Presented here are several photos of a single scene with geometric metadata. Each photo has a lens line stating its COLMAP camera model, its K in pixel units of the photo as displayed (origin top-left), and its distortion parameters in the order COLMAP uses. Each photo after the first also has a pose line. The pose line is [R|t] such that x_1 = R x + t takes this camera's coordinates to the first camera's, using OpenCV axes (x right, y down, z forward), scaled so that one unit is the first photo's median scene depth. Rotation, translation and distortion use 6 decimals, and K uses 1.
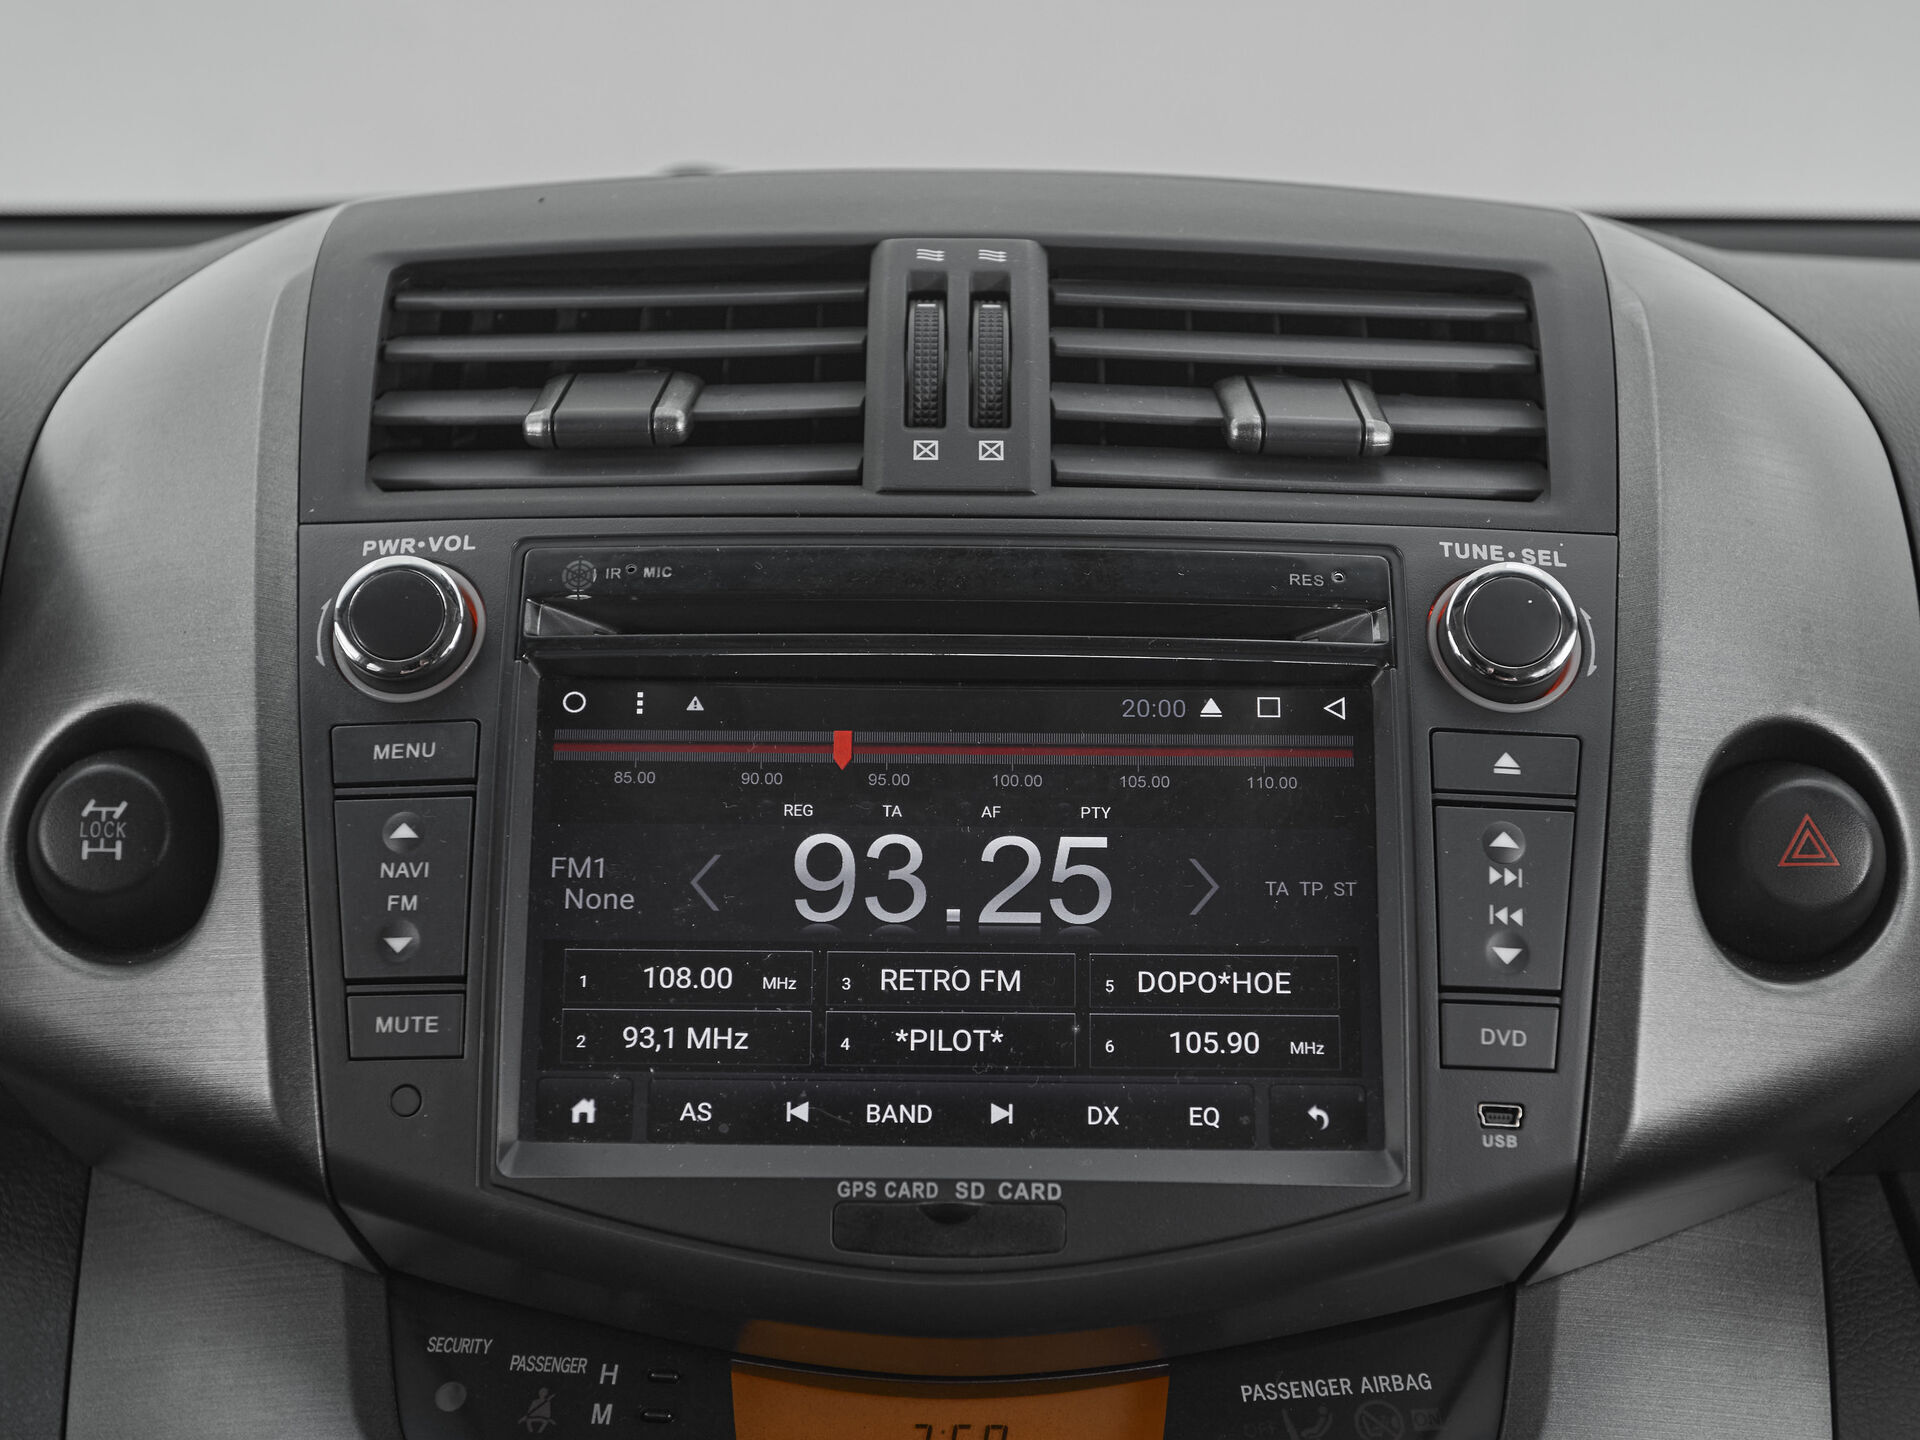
lens RADIAL K [[2799.8, 0, 934.9], [0, 2799.8, 860.8], [0, 0, 1]] dist [0.002217, 0.067825]
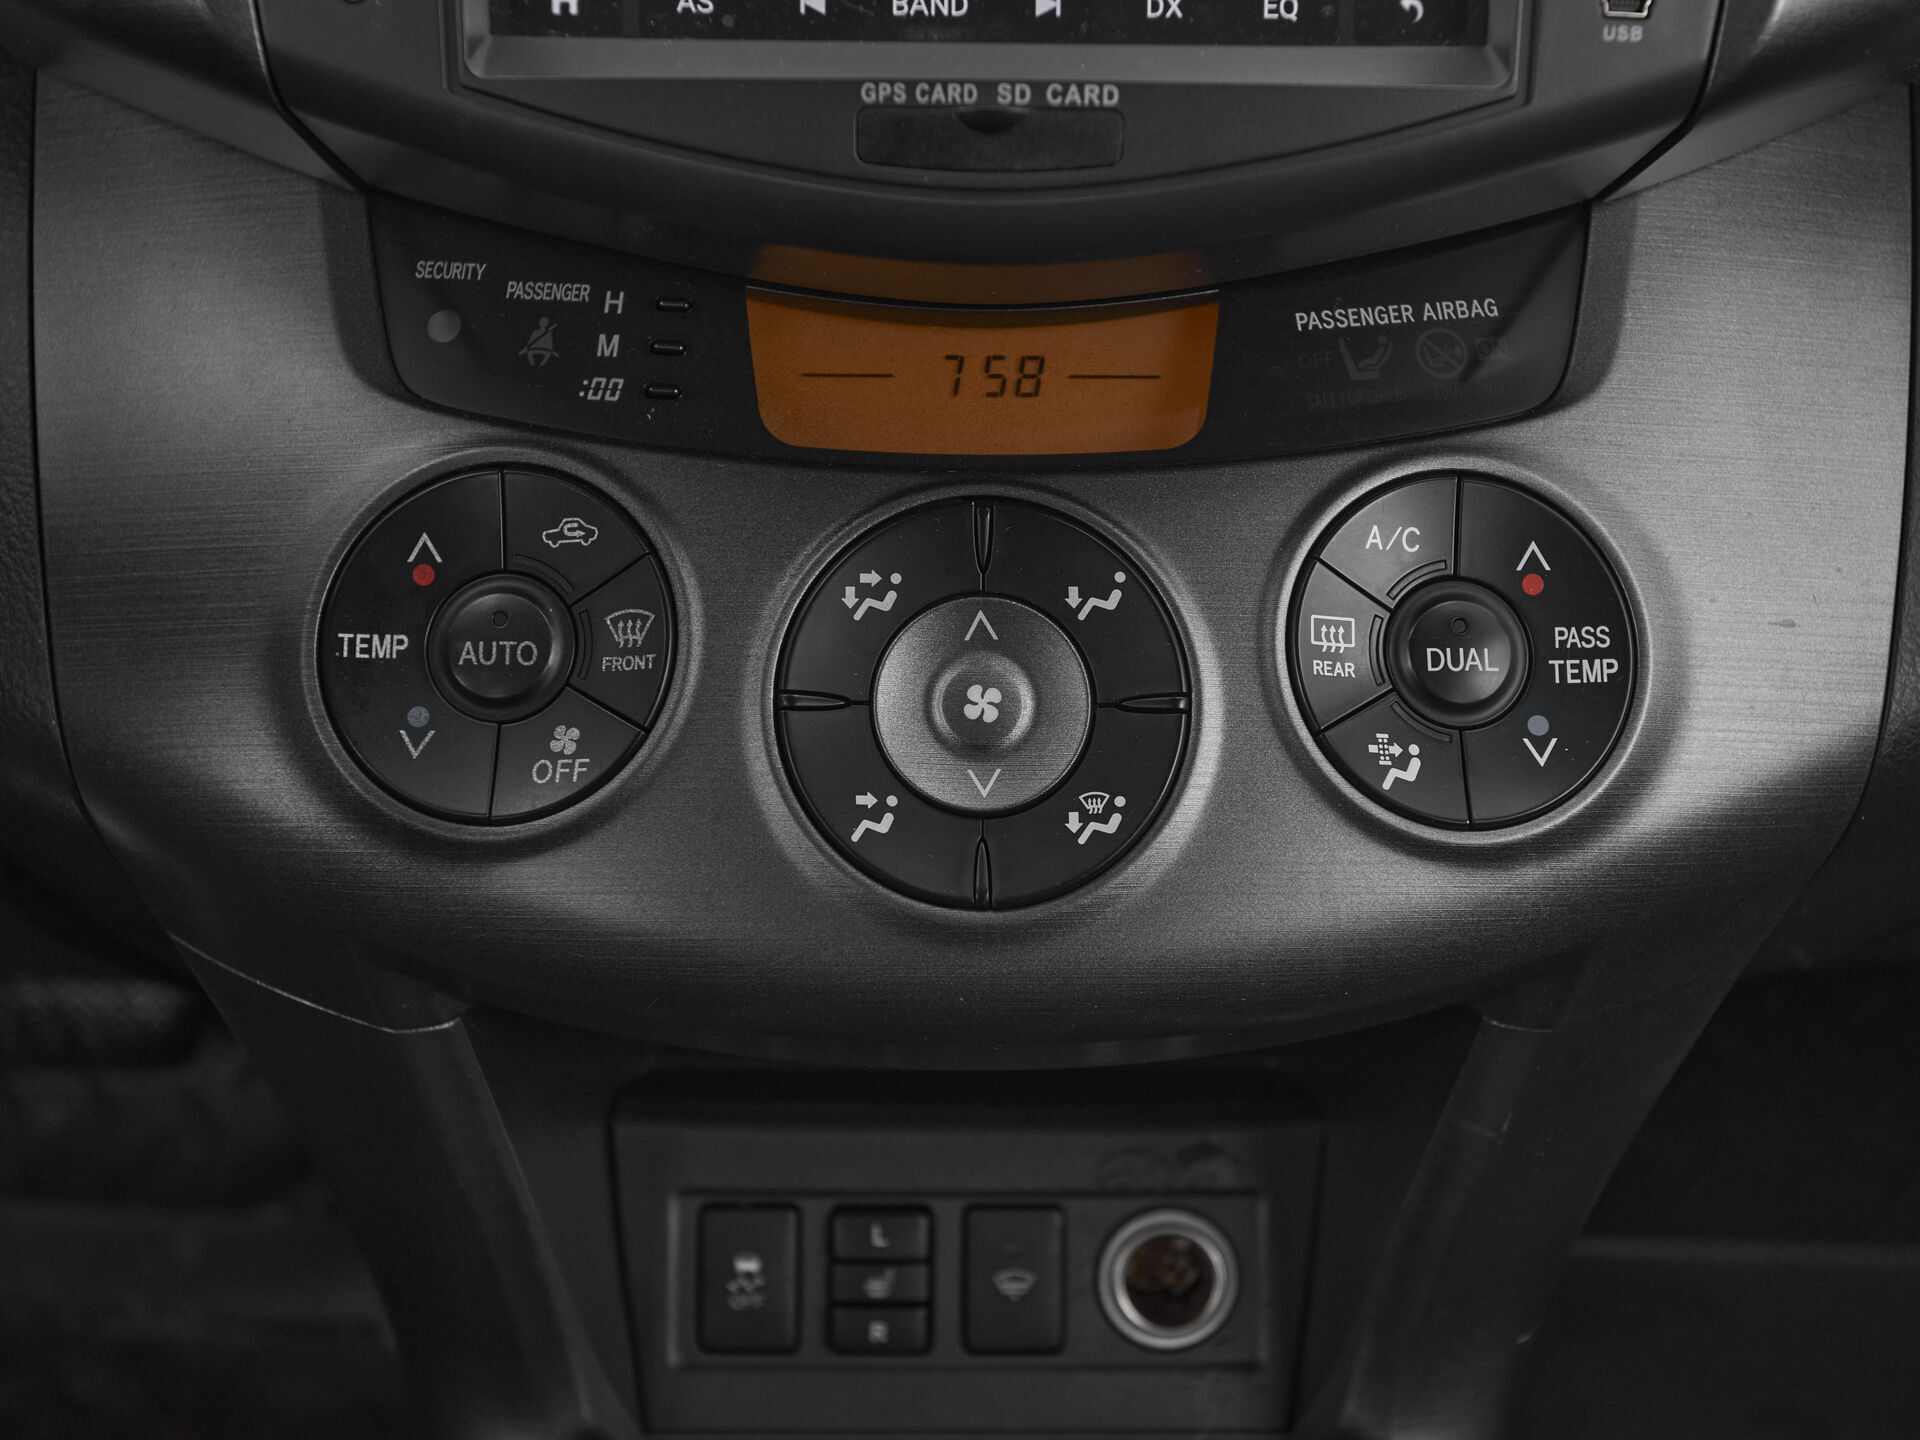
lens RADIAL K [[2342.4, 0, 960.0], [0, 2342.4, 720.0], [0, 0, 1]] dist [0.015574, 0.100951]
pose [[0.999891, -0.004384, 0.014085, -0.014170], [-0.000971, 0.933199, 0.359359, 0.034661], [-0.014719, -0.359334, 0.933093, 0.232800]]
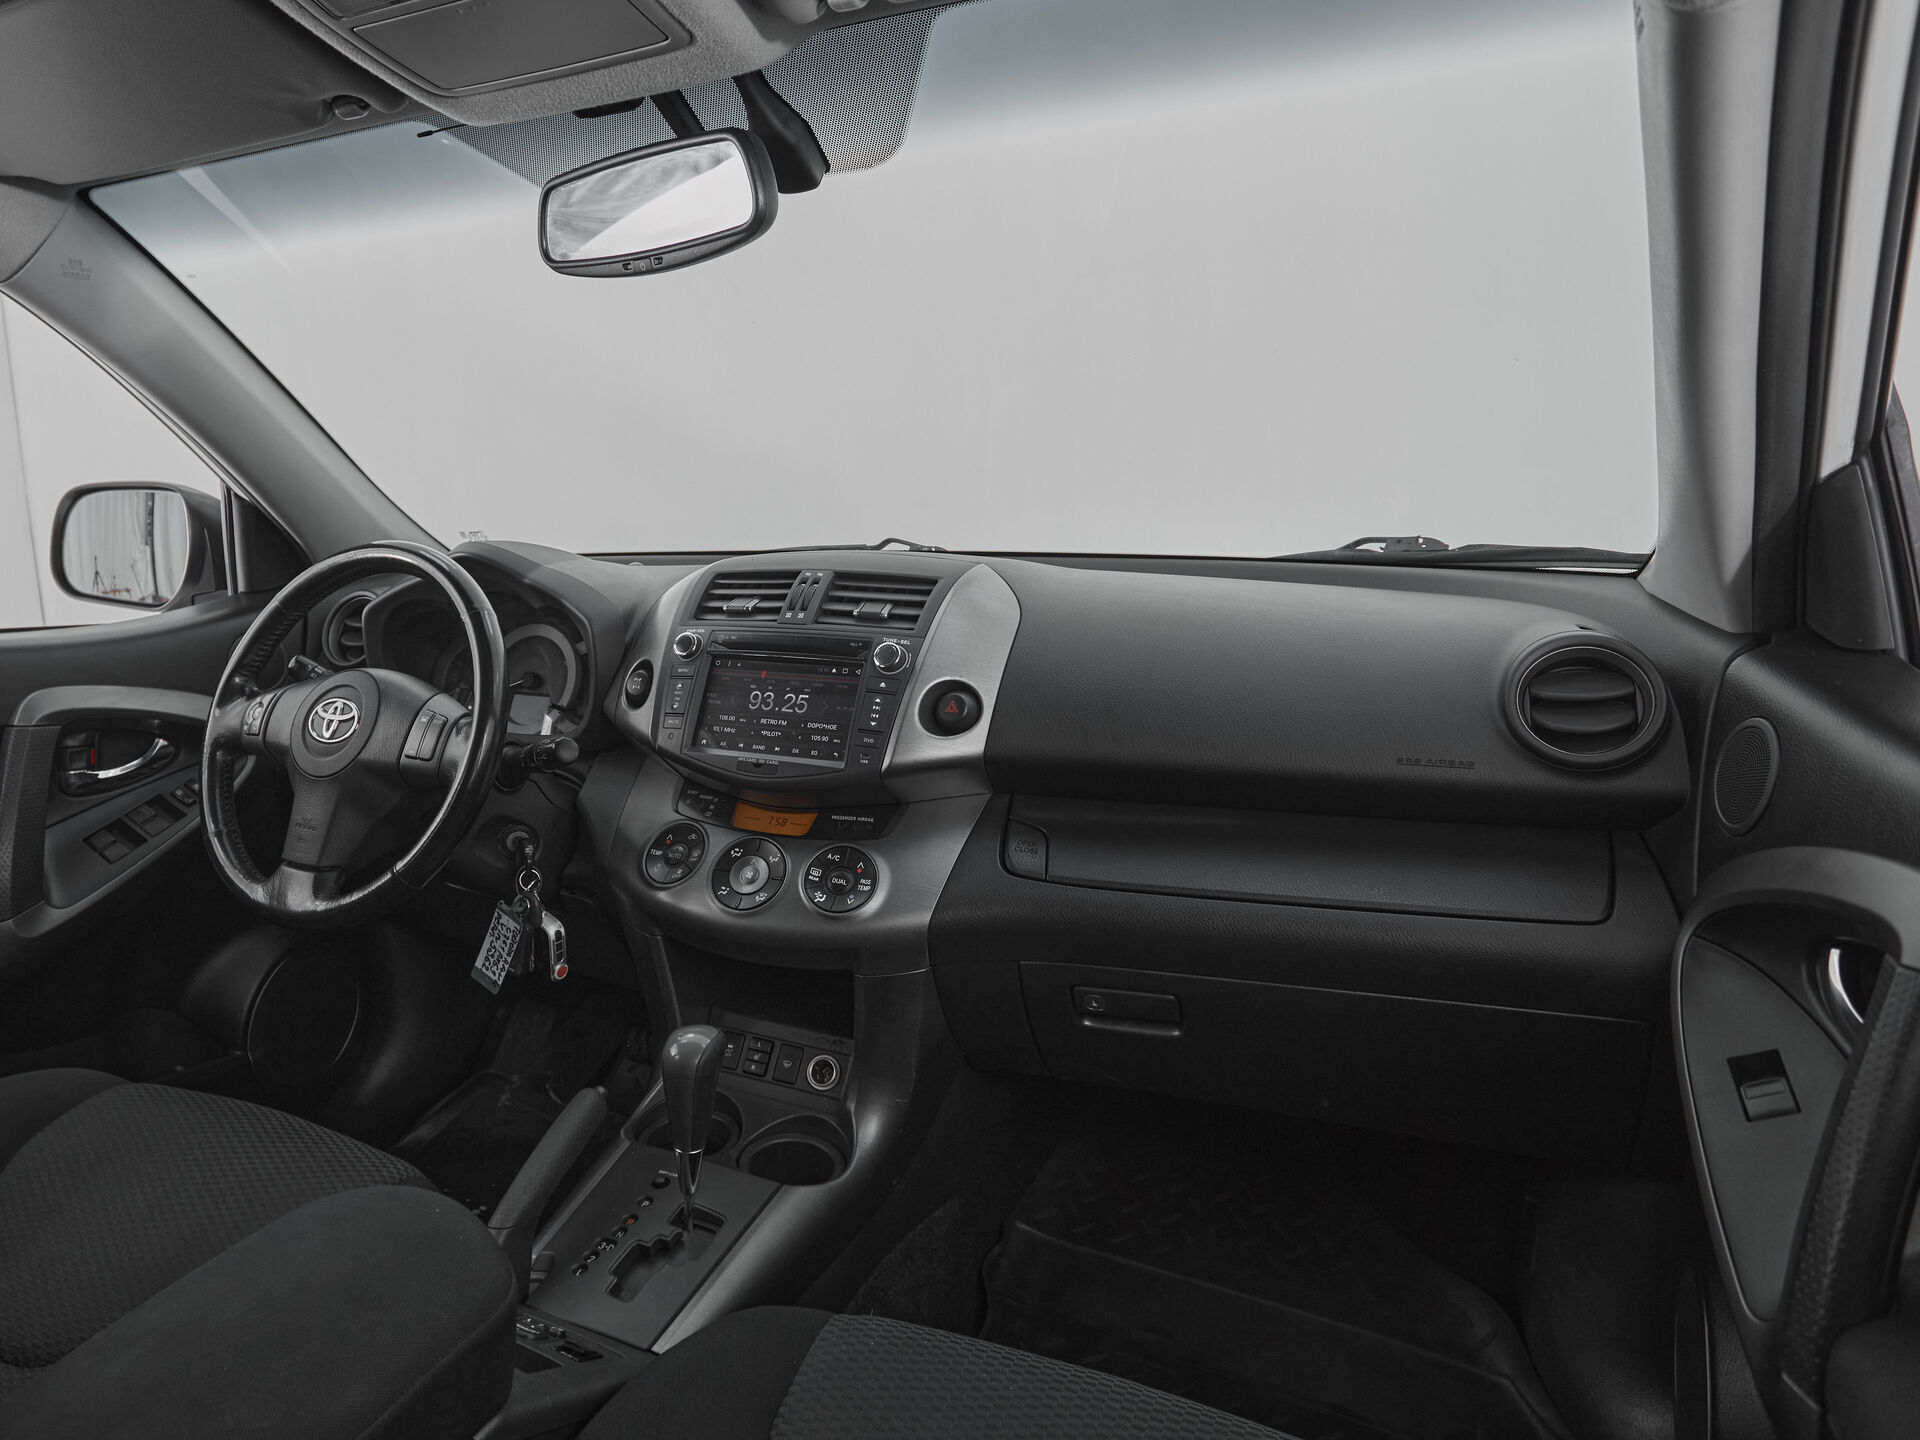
lens RADIAL K [[1198.4, 0, 744.1], [0, 1198.4, 693.9], [0, 0, 1]] dist [-0.001182, -0.000610]
pose [[0.882489, 0.060210, -0.466462, 0.913322], [-0.093364, 0.994461, -0.048269, 0.097438], [0.460972, 0.086148, 0.883223, -0.863765]]
